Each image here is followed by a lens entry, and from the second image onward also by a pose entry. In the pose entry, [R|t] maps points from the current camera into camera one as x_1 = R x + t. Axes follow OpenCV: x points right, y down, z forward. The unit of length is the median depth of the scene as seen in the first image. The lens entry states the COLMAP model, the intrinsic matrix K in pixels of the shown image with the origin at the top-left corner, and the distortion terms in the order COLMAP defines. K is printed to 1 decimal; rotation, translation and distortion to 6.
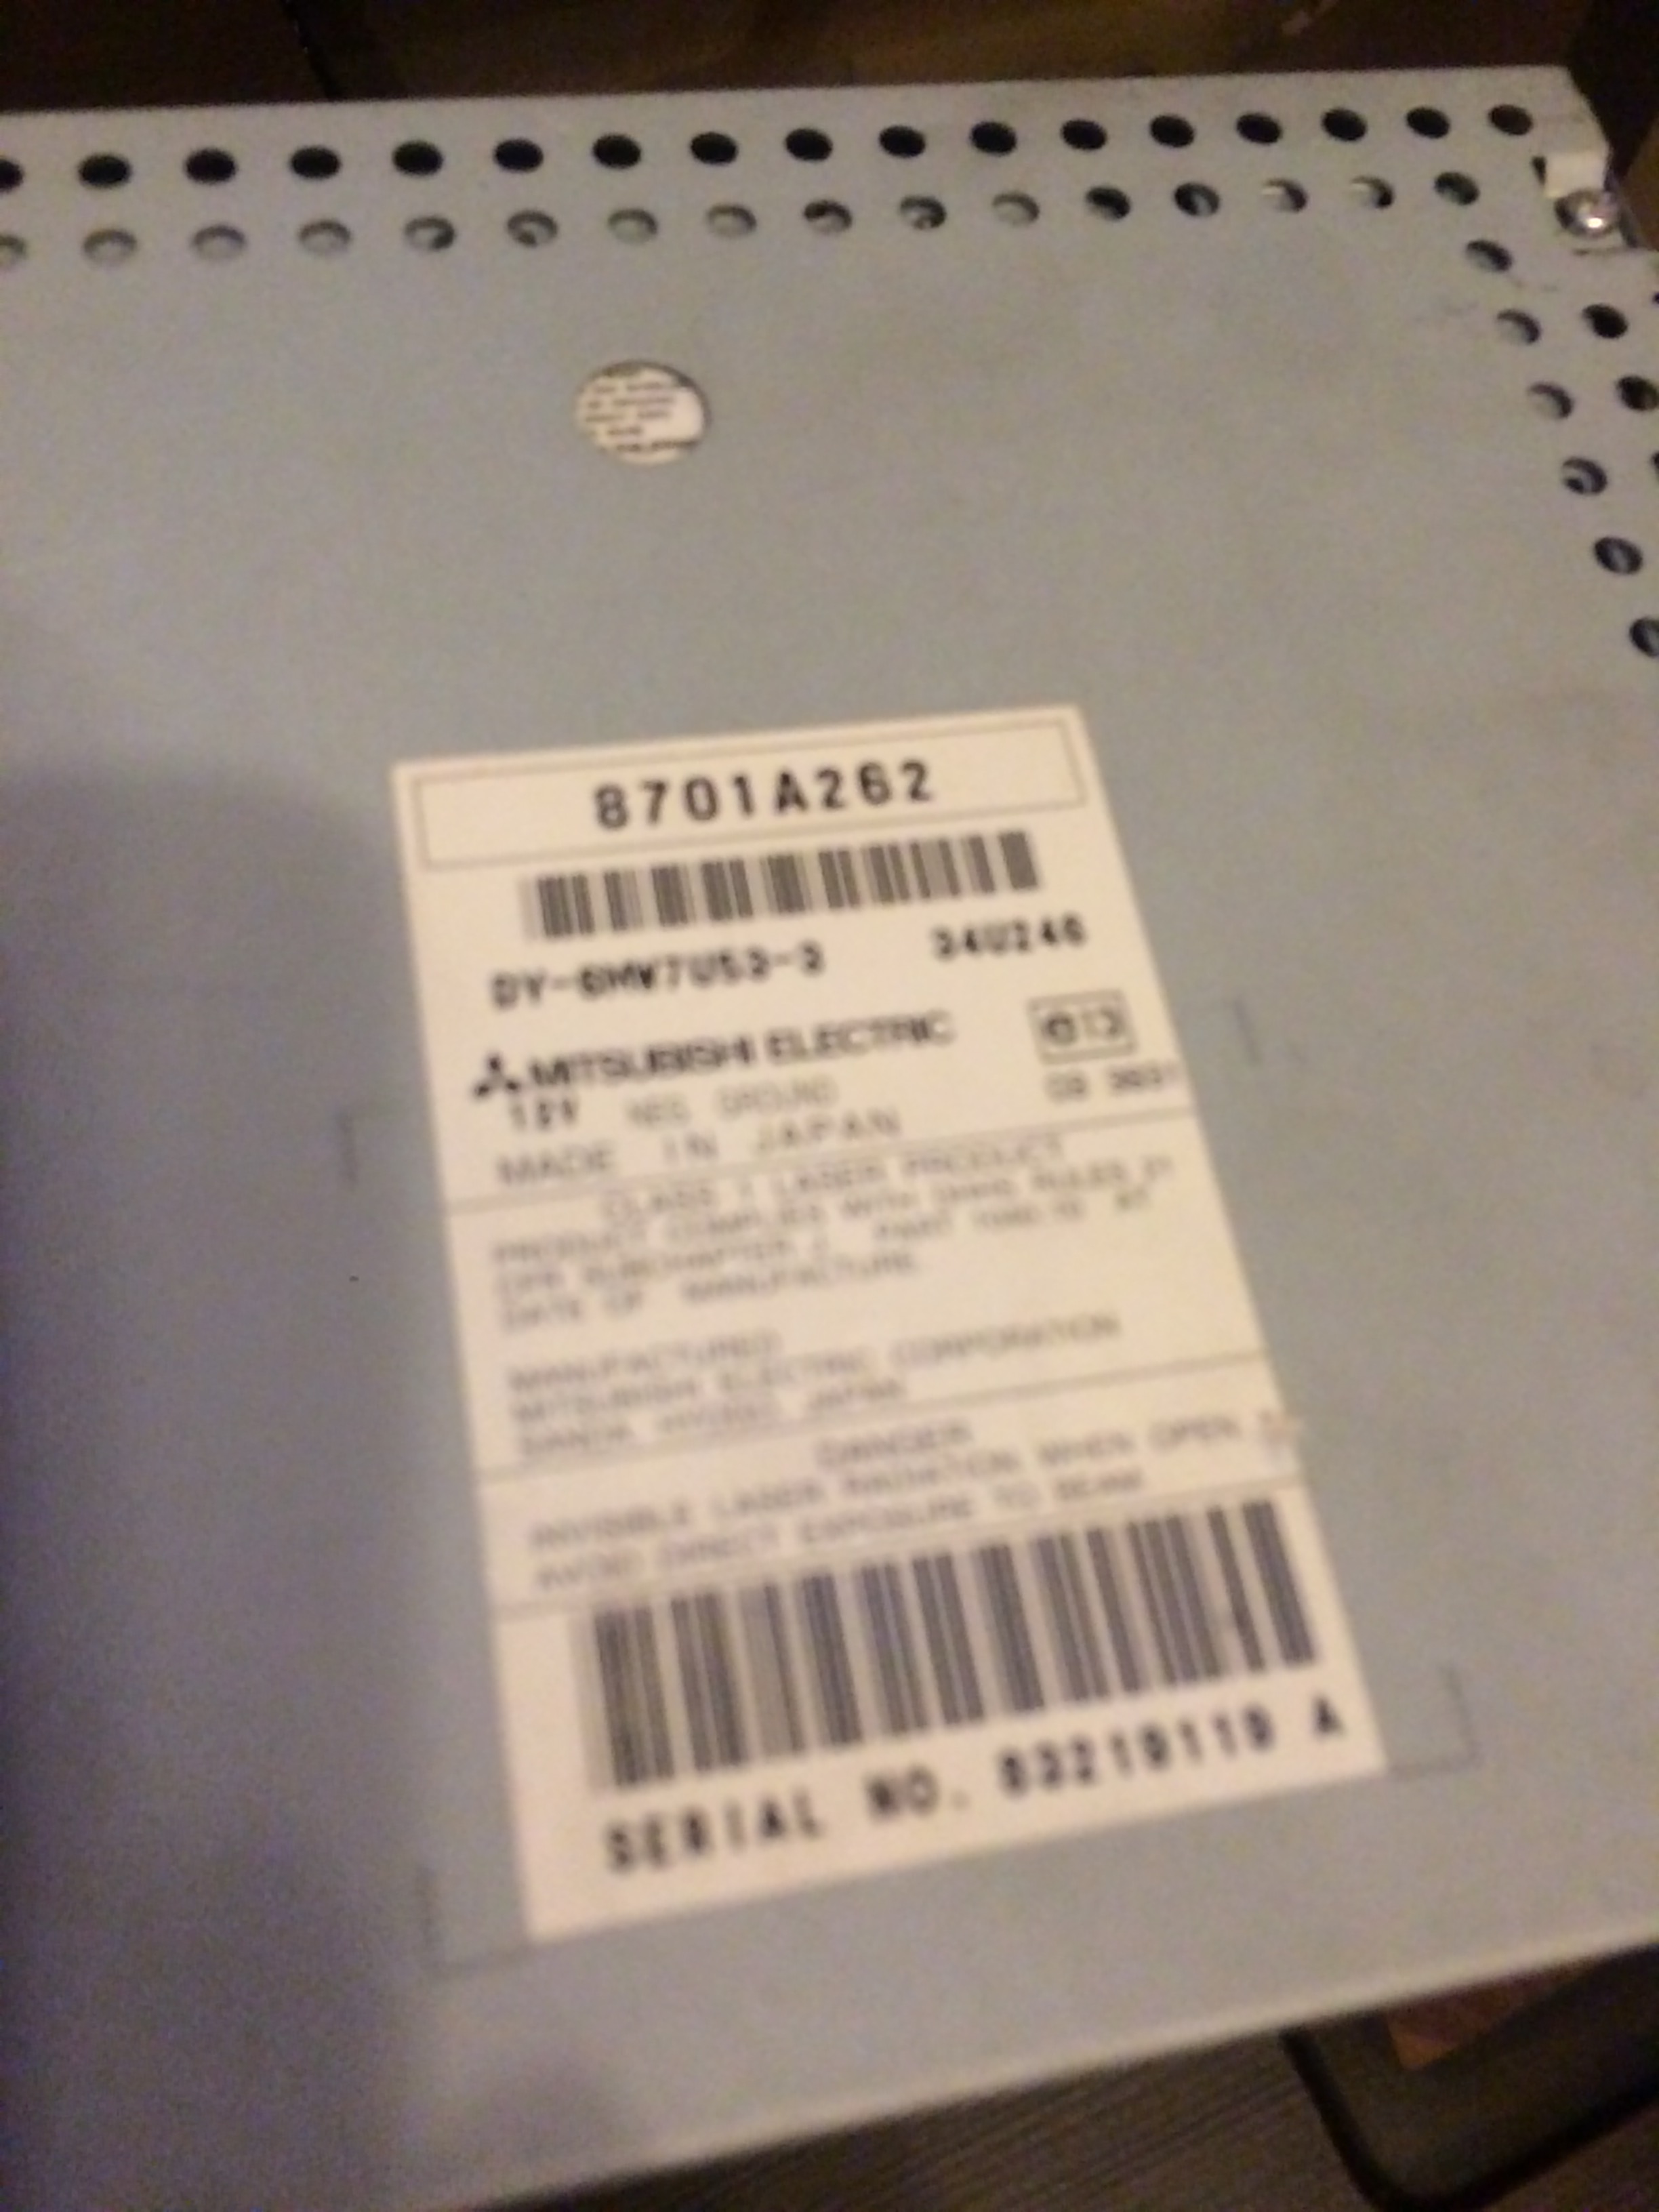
lens RADIAL K [[1965.8, 0, 835.9], [0, 1965.8, 1145.6], [0, 0, 1]] dist [0.095293, -0.140898]
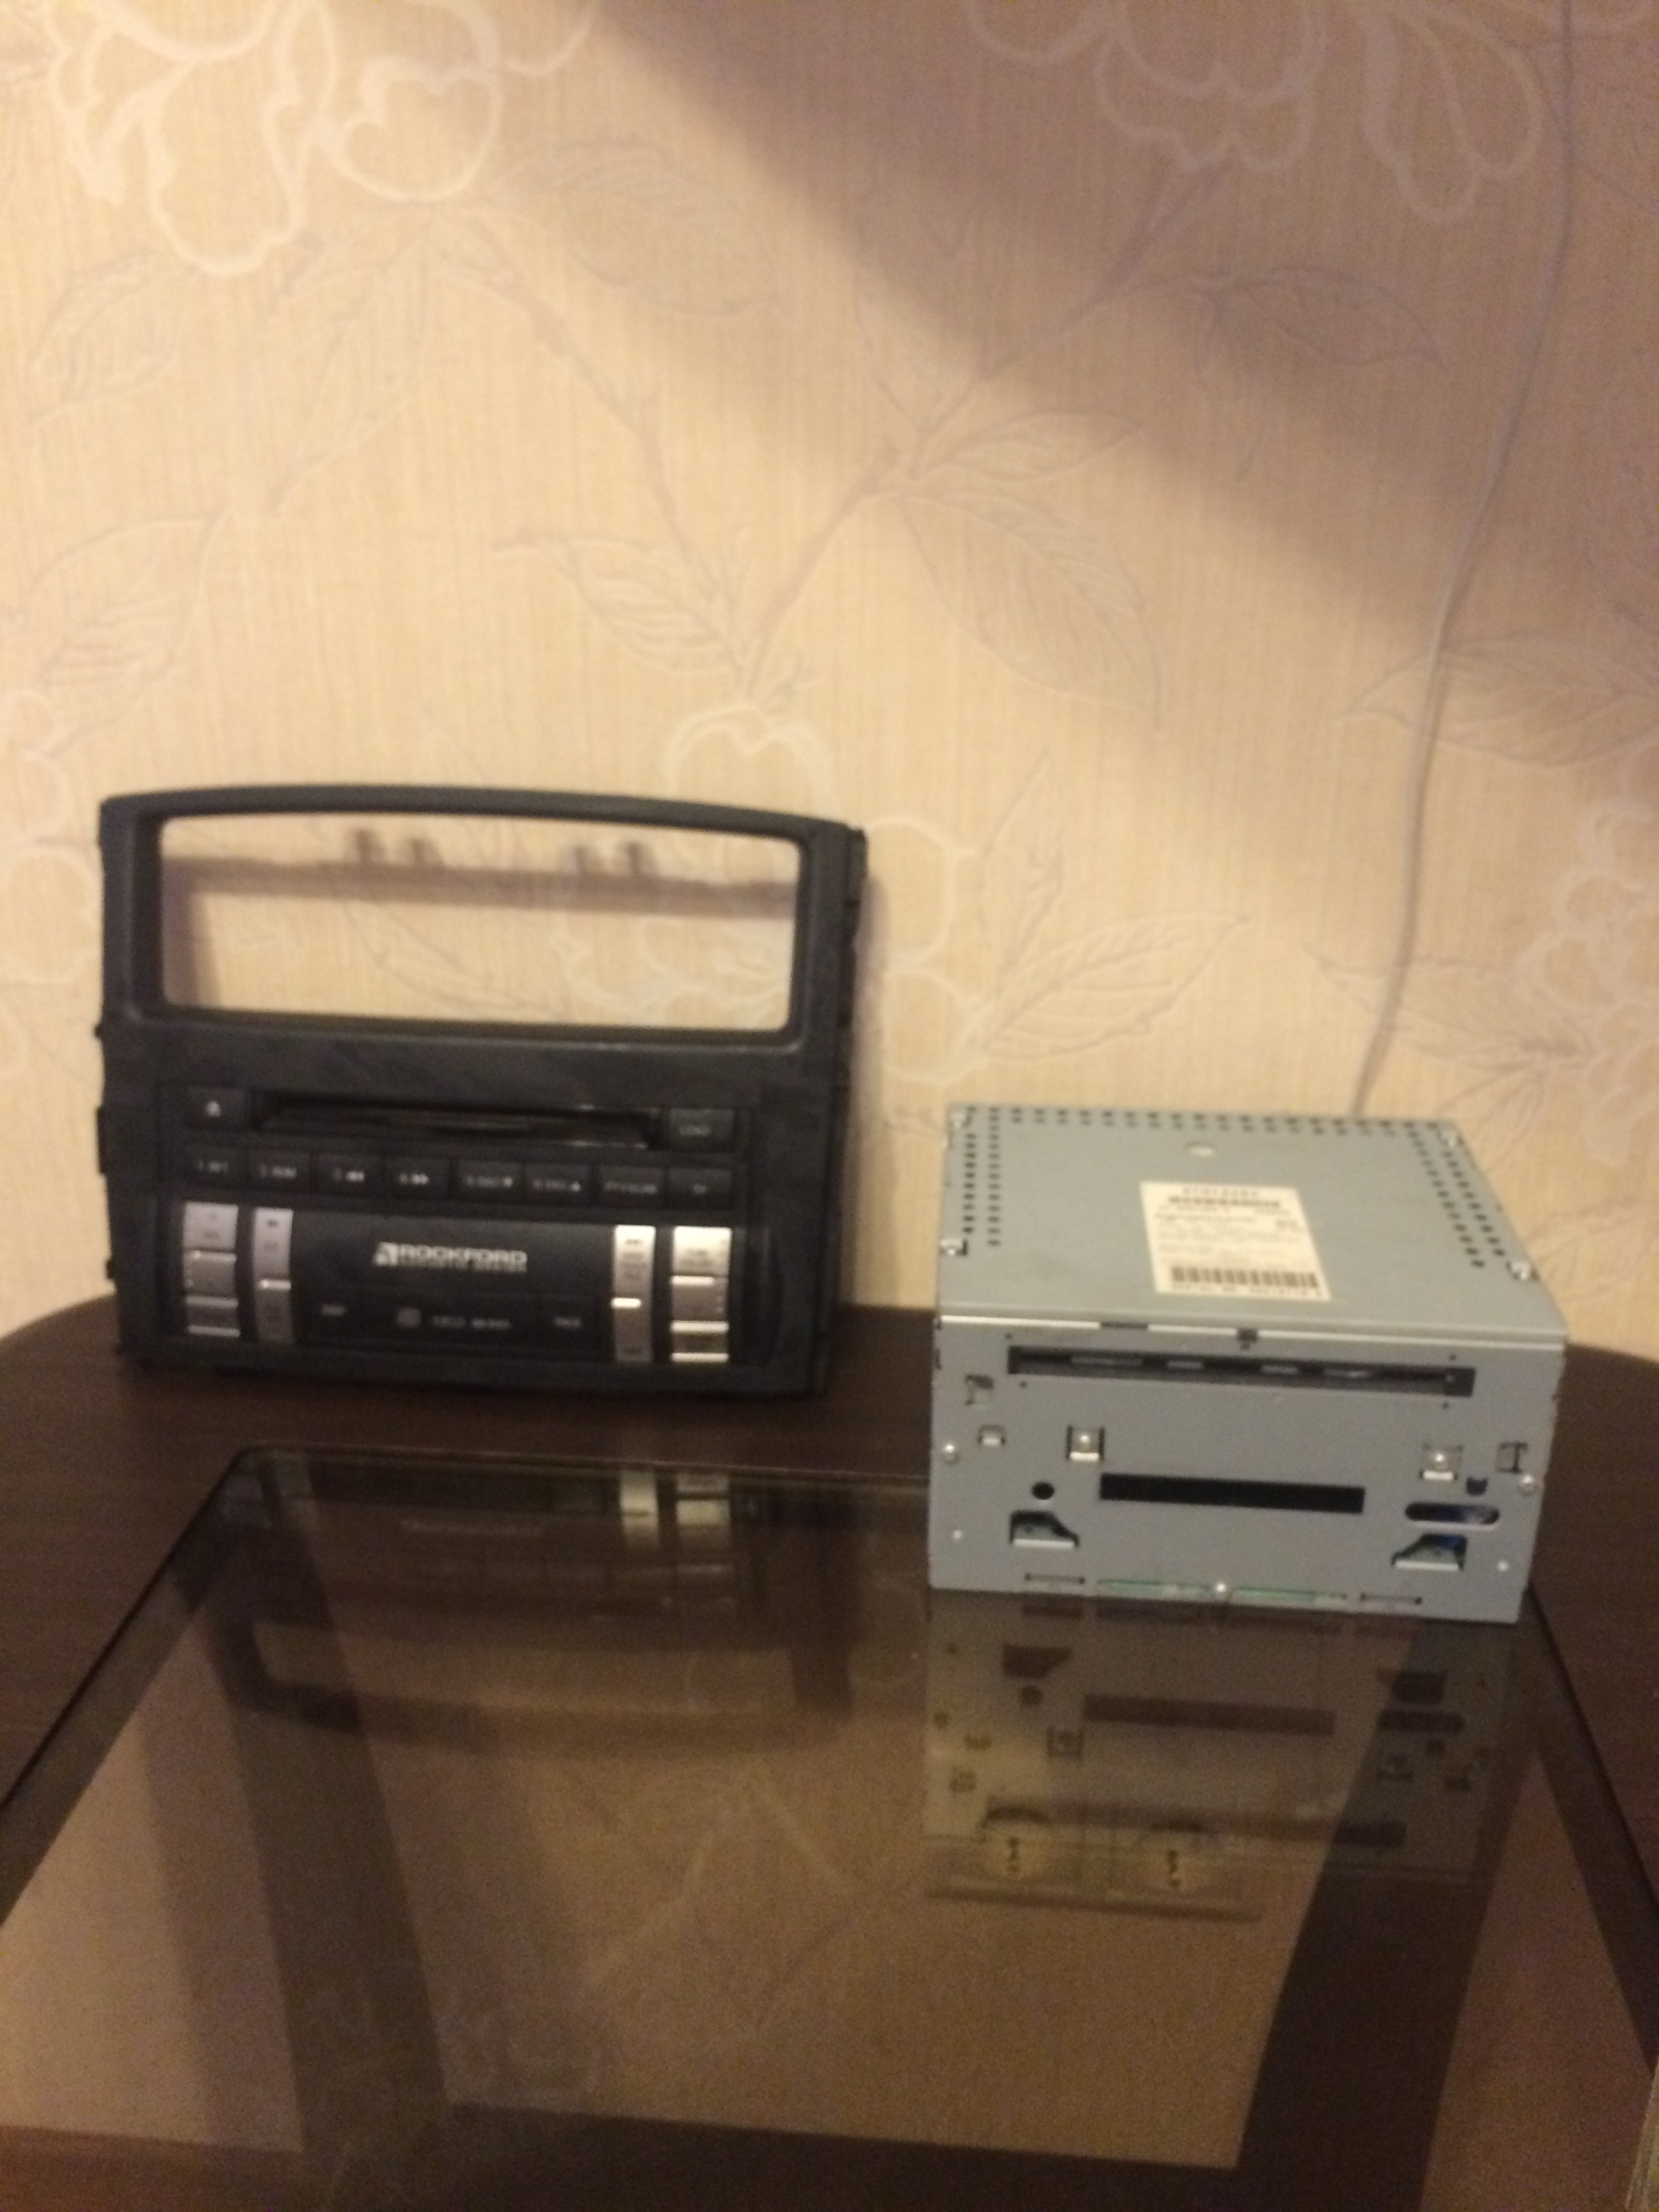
lens RADIAL K [[1965.8, 0, 835.9], [0, 1965.8, 1145.6], [0, 0, 1]] dist [0.095293, -0.140898]
pose [[0.954693, 0.003059, -0.297576, 0.522518], [-0.206505, 0.726823, -0.655046, 3.248044], [0.214281, 0.686819, 0.694524, -2.727554]]
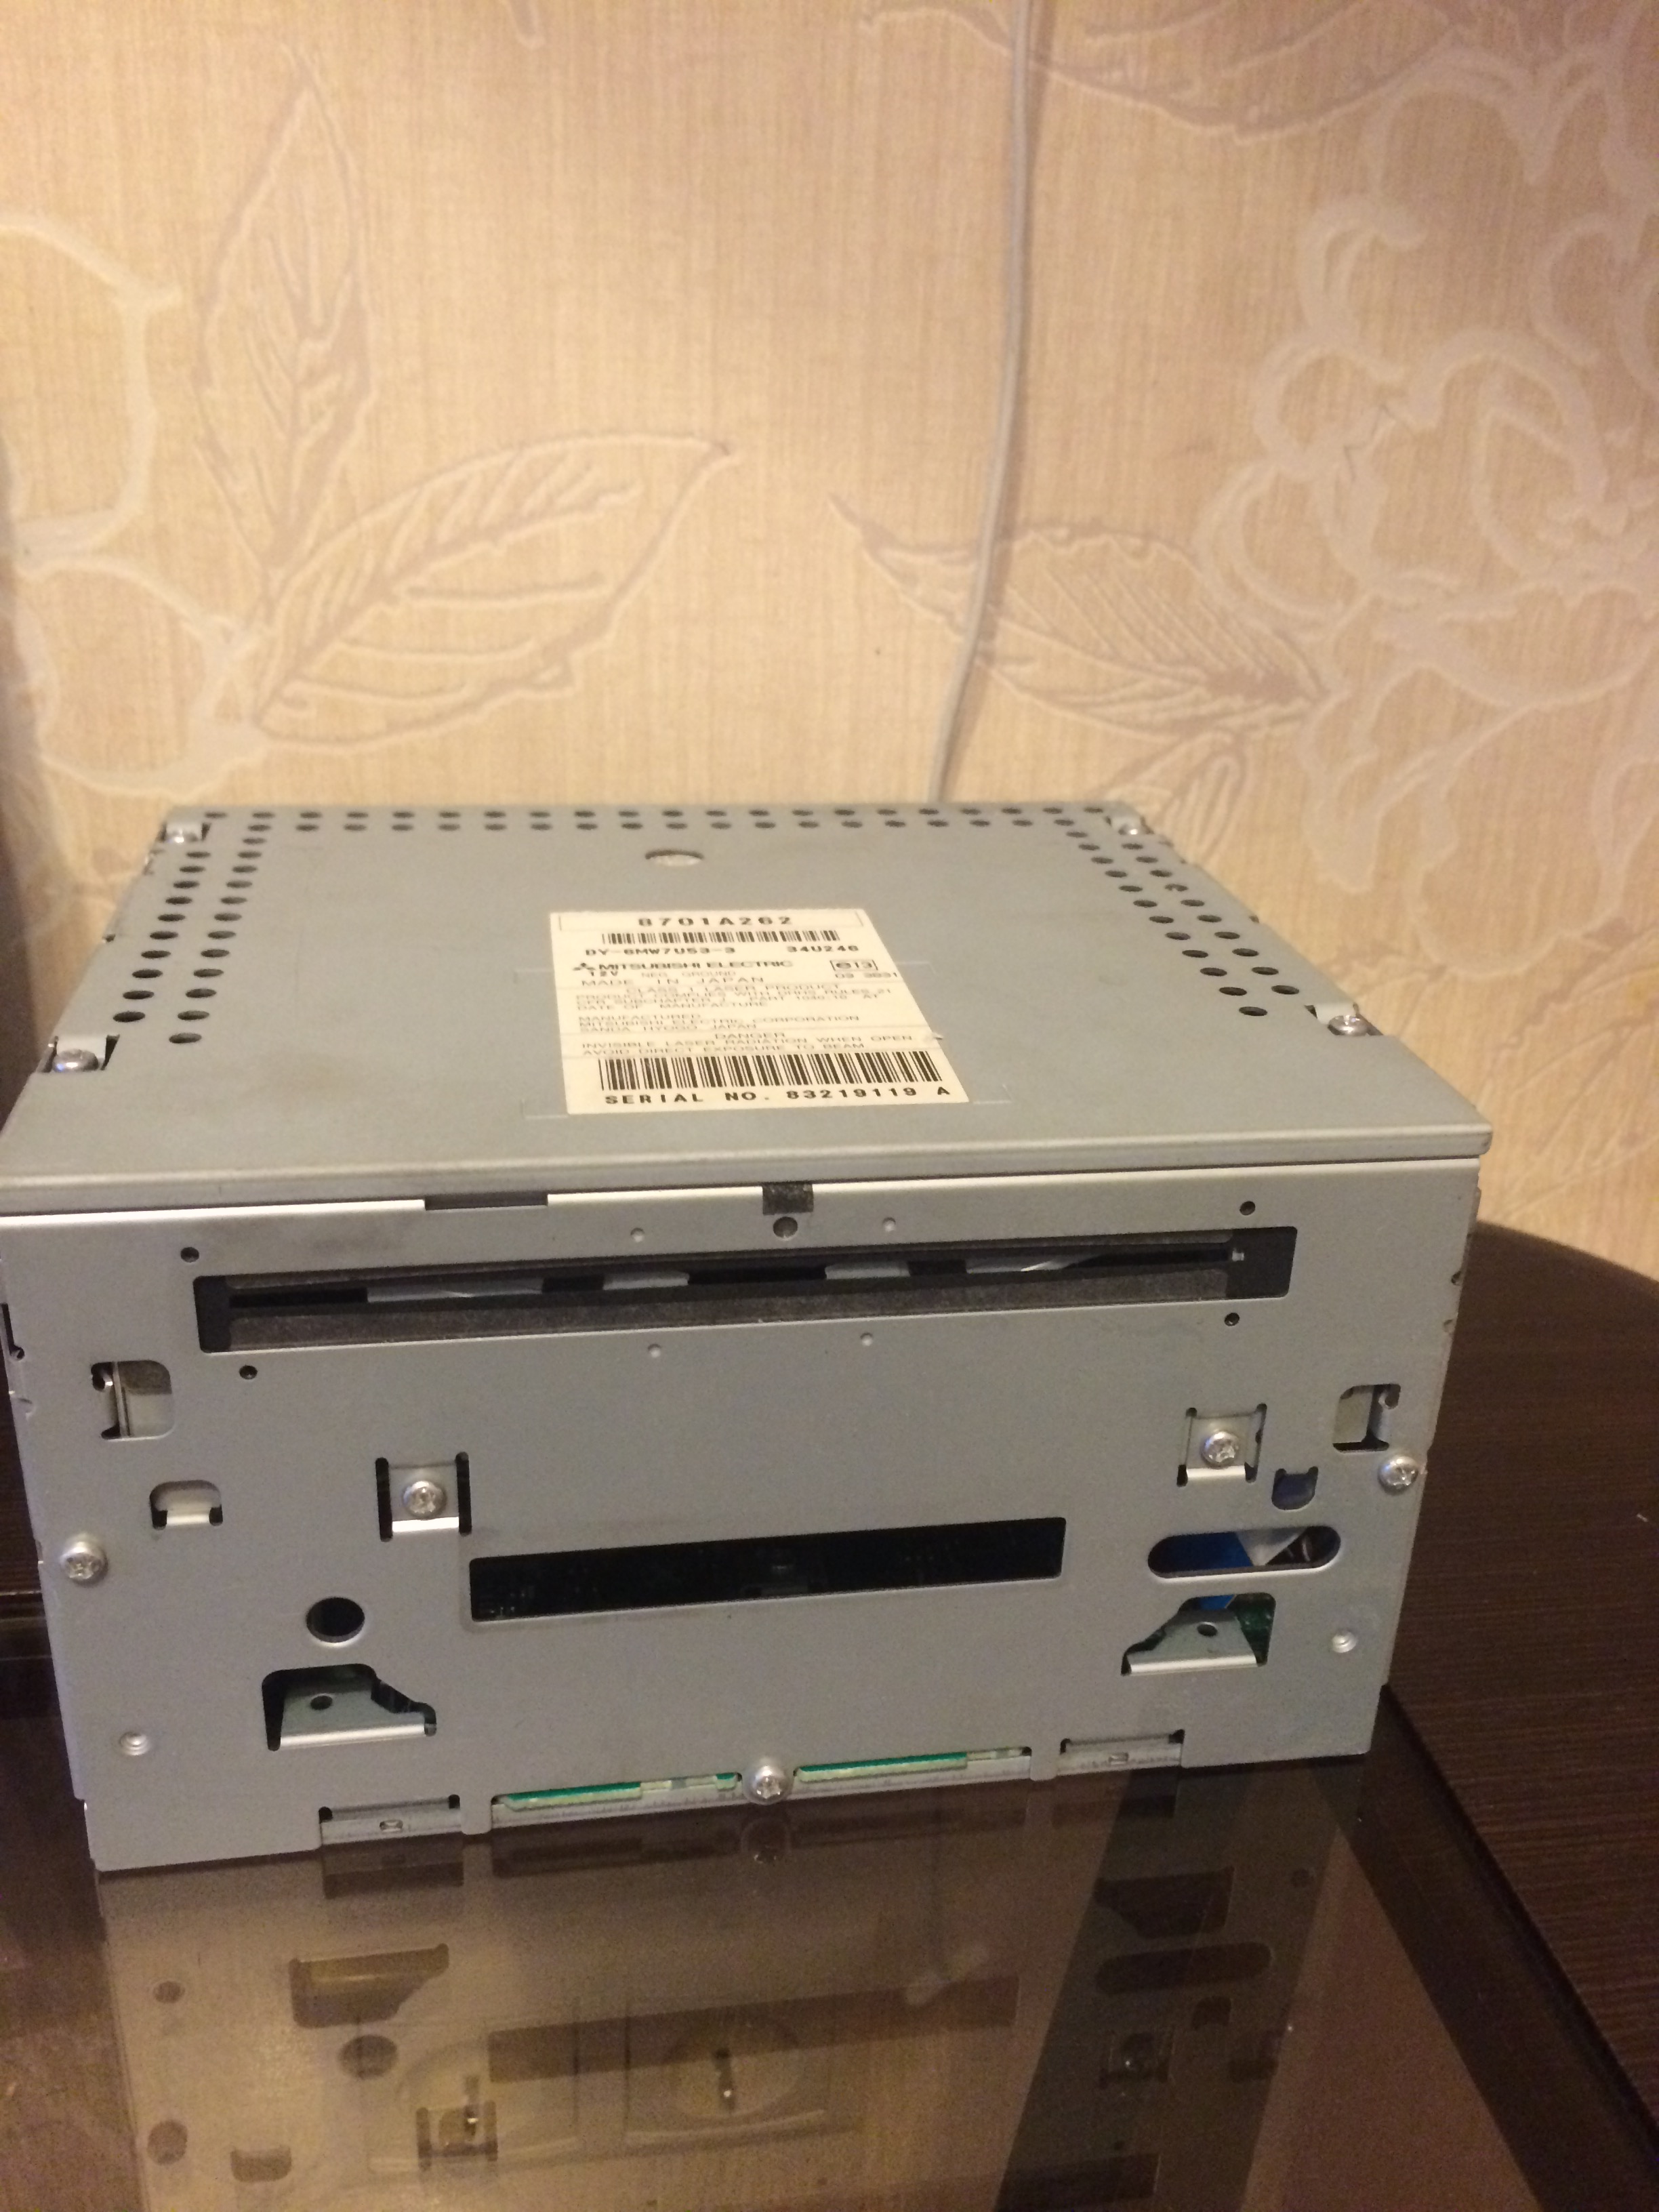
lens RADIAL K [[1965.8, 0, 835.9], [0, 1965.8, 1145.6], [0, 0, 1]] dist [0.095293, -0.140898]
pose [[0.996184, -0.062135, -0.061292, 0.239758], [0.006408, 0.752434, -0.658637, 1.607153], [0.087043, 0.655731, 0.749960, -0.525131]]
